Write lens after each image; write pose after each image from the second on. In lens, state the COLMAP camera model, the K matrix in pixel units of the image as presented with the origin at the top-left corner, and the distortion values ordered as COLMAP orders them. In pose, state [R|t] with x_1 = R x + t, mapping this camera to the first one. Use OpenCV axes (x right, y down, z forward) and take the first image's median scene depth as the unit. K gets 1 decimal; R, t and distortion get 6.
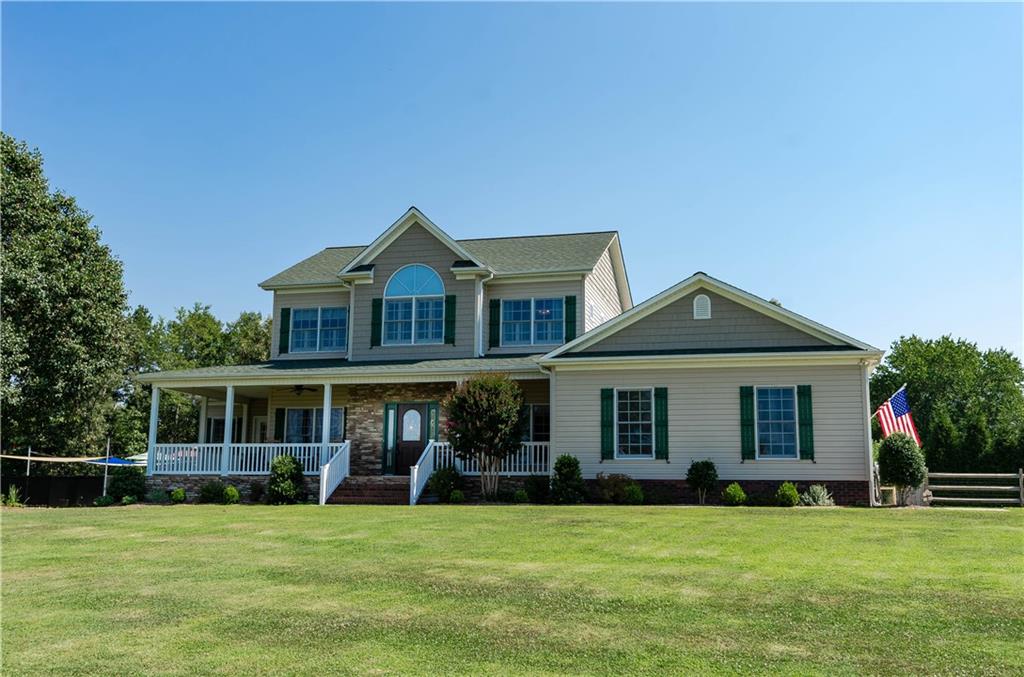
lens RADIAL K [[969.7, 0, 512.0], [0, 969.7, 338.5], [0, 0, 1]] dist [0.024804, 0.002959]
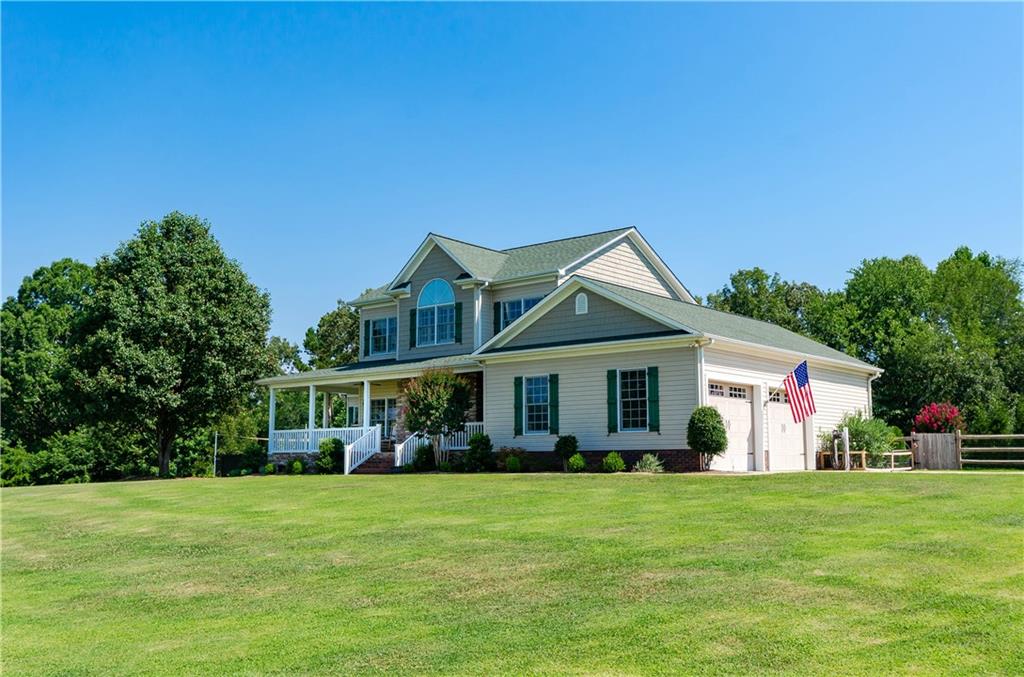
lens RADIAL K [[969.7, 0, 512.0], [0, 969.7, 338.5], [0, 0, 1]] dist [0.024804, 0.002959]
pose [[0.909848, -0.066815, -0.409526, 0.513284], [0.079654, 0.996719, 0.014351, -0.012102], [0.407224, -0.045678, 0.912185, -0.087972]]
